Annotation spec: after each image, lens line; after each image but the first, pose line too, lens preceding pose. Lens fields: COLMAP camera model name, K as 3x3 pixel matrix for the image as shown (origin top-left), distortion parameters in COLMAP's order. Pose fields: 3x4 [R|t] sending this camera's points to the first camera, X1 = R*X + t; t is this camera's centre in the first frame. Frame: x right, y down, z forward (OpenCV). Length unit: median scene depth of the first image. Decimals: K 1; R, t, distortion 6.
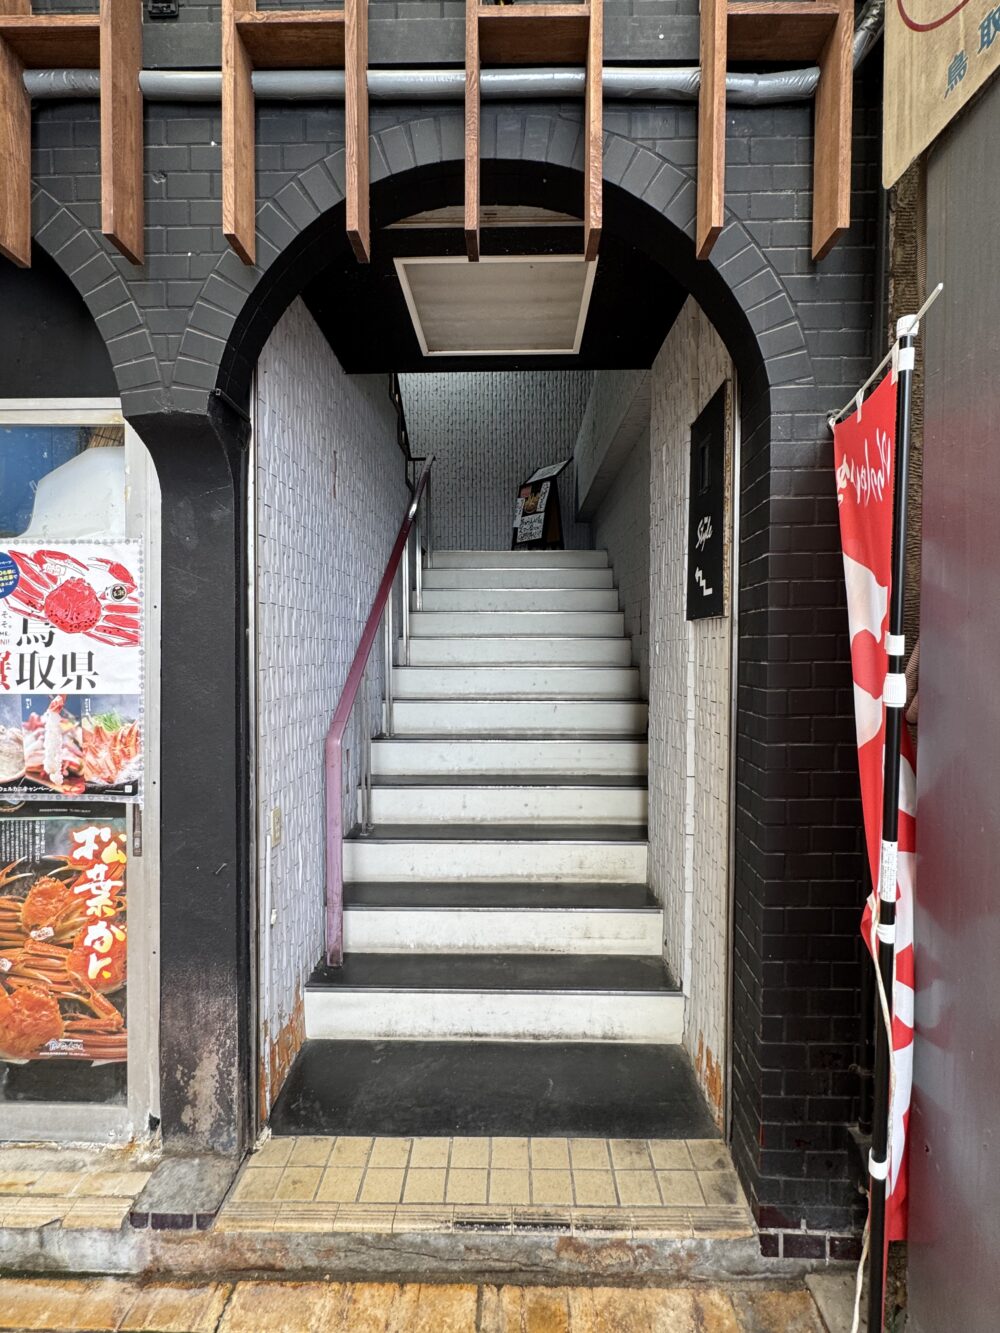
lens RADIAL K [[651.6, 0, 493.8], [0, 651.6, 655.6], [0, 0, 1]] dist [0.005170, 0.000975]
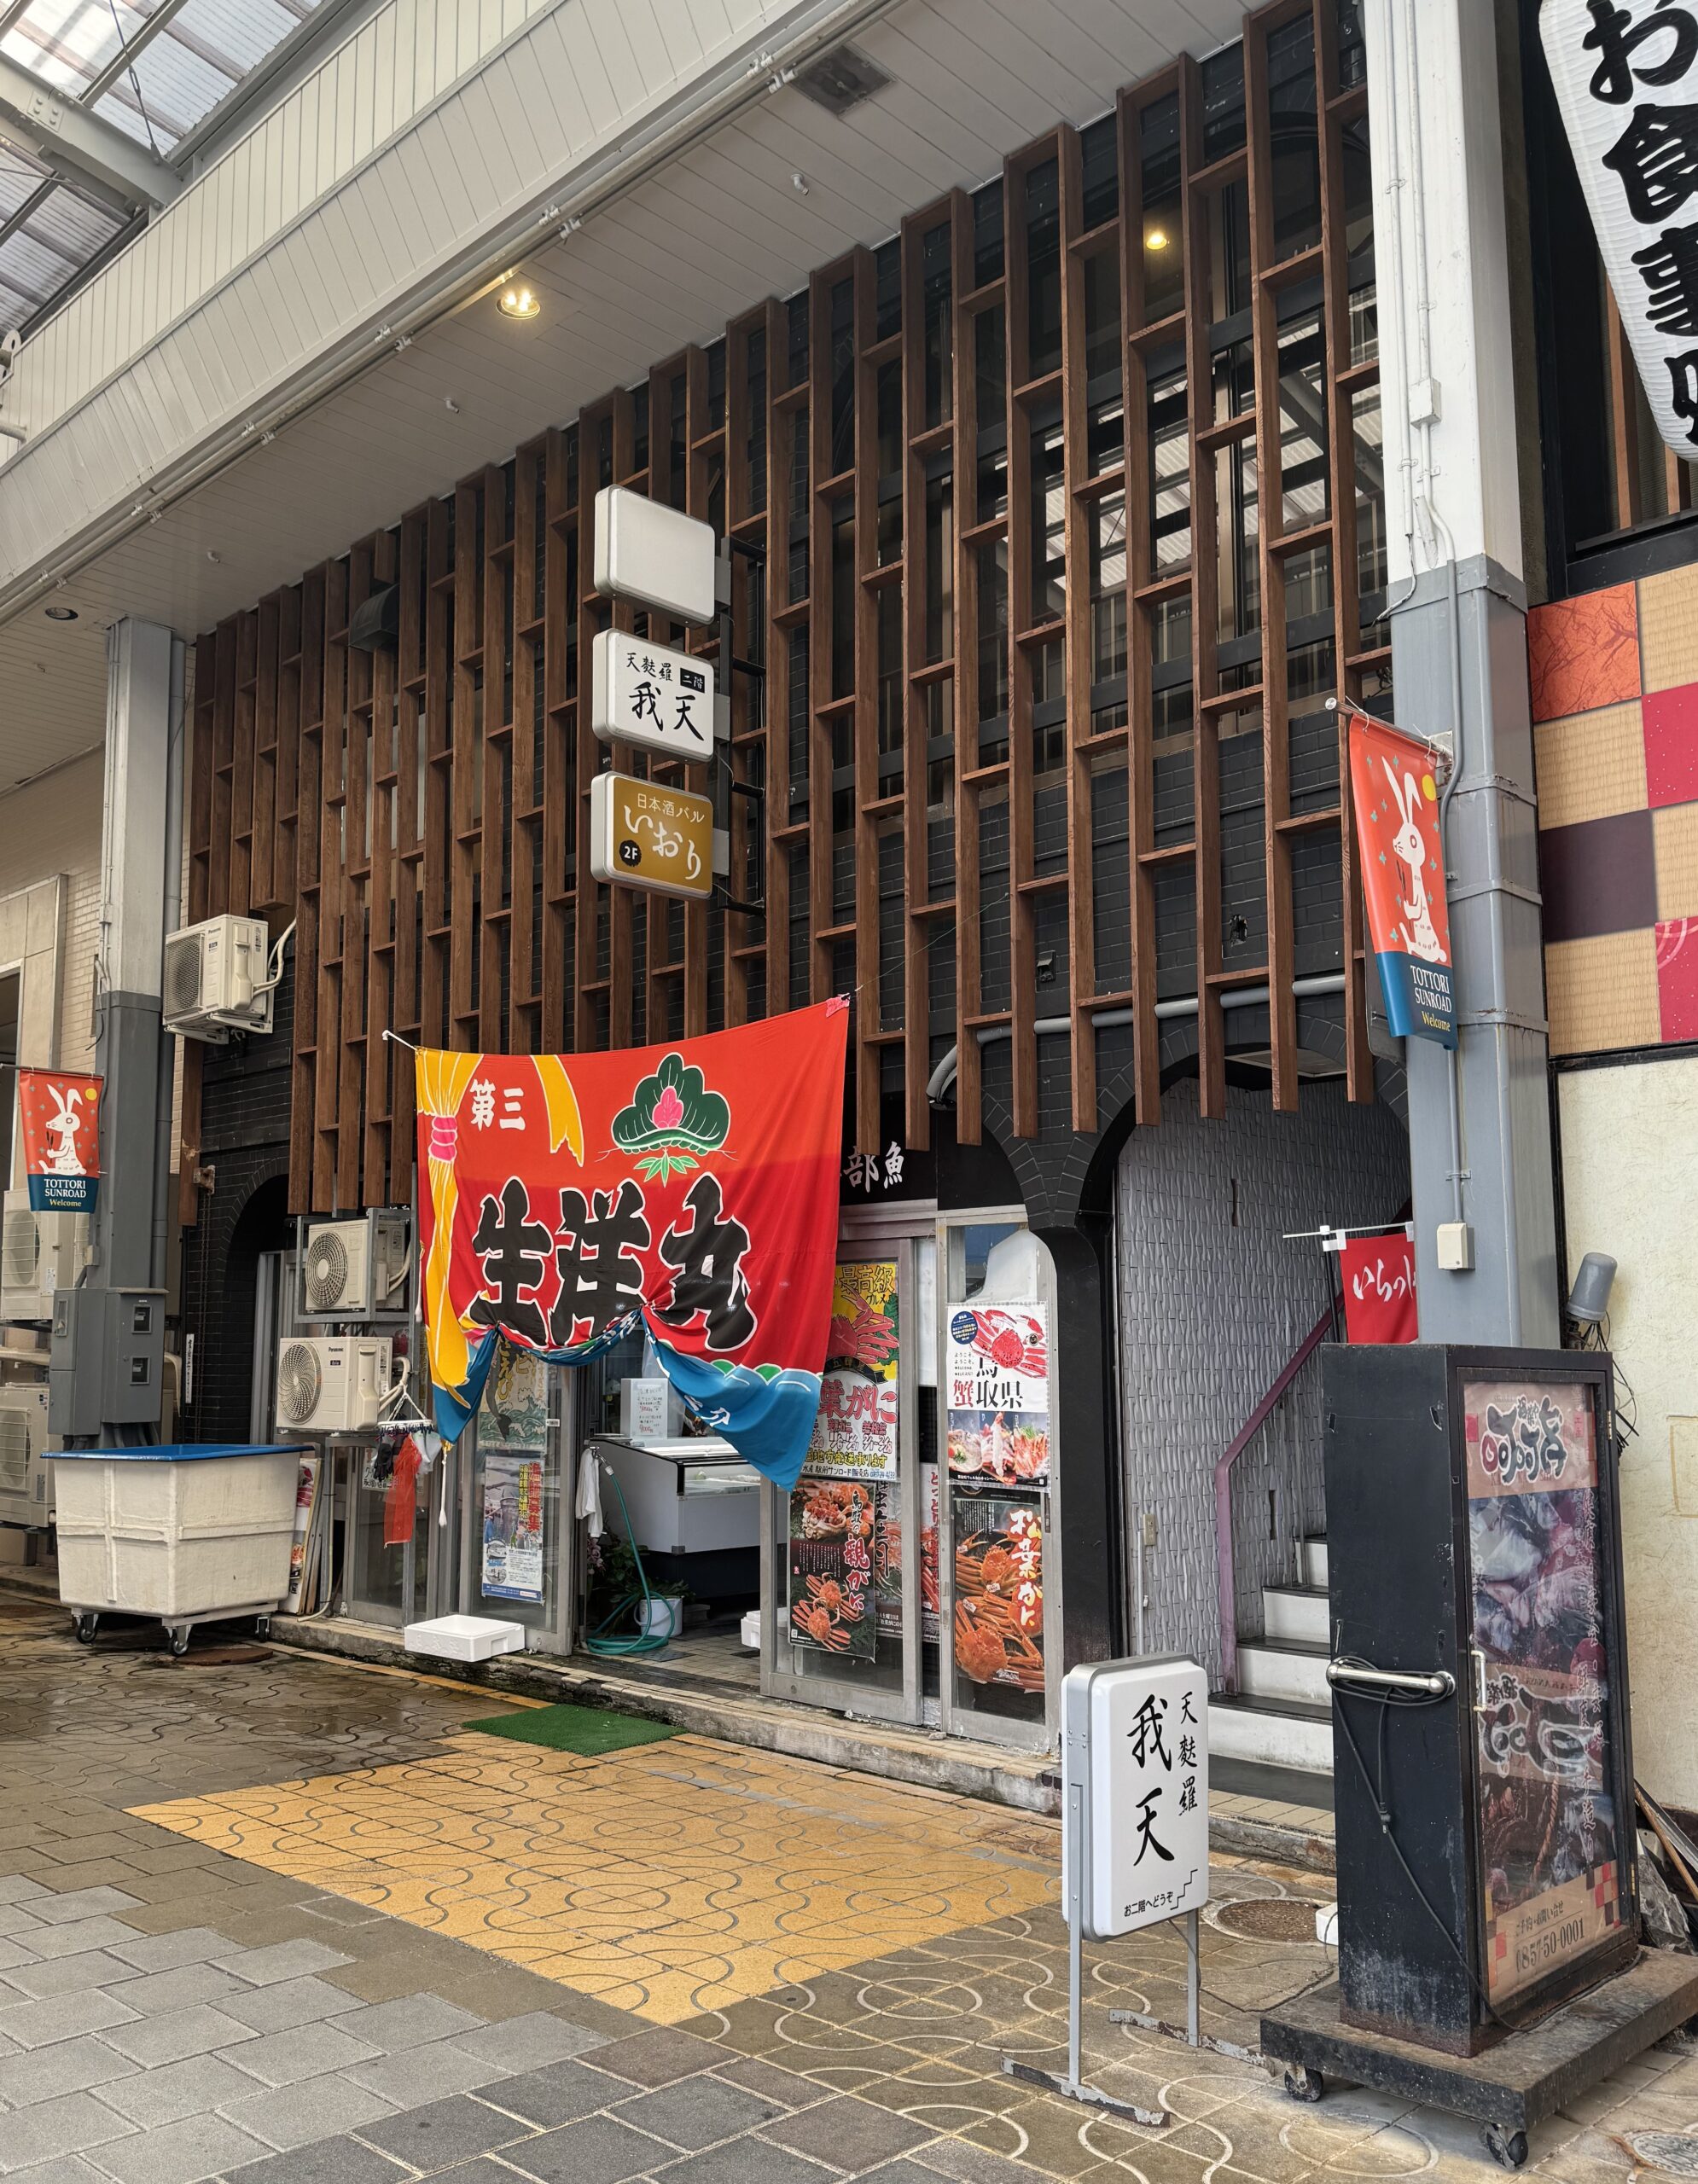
lens RADIAL K [[1817.5, 0, 838.7], [0, 1817.5, 1100.7], [0, 0, 1]] dist [0.007112, 0.000681]
pose [[0.748872, -0.085036, -0.657237, 1.724235], [-0.004566, 0.991048, -0.133428, -0.080910], [0.662699, 0.102921, 0.741779, -2.232198]]
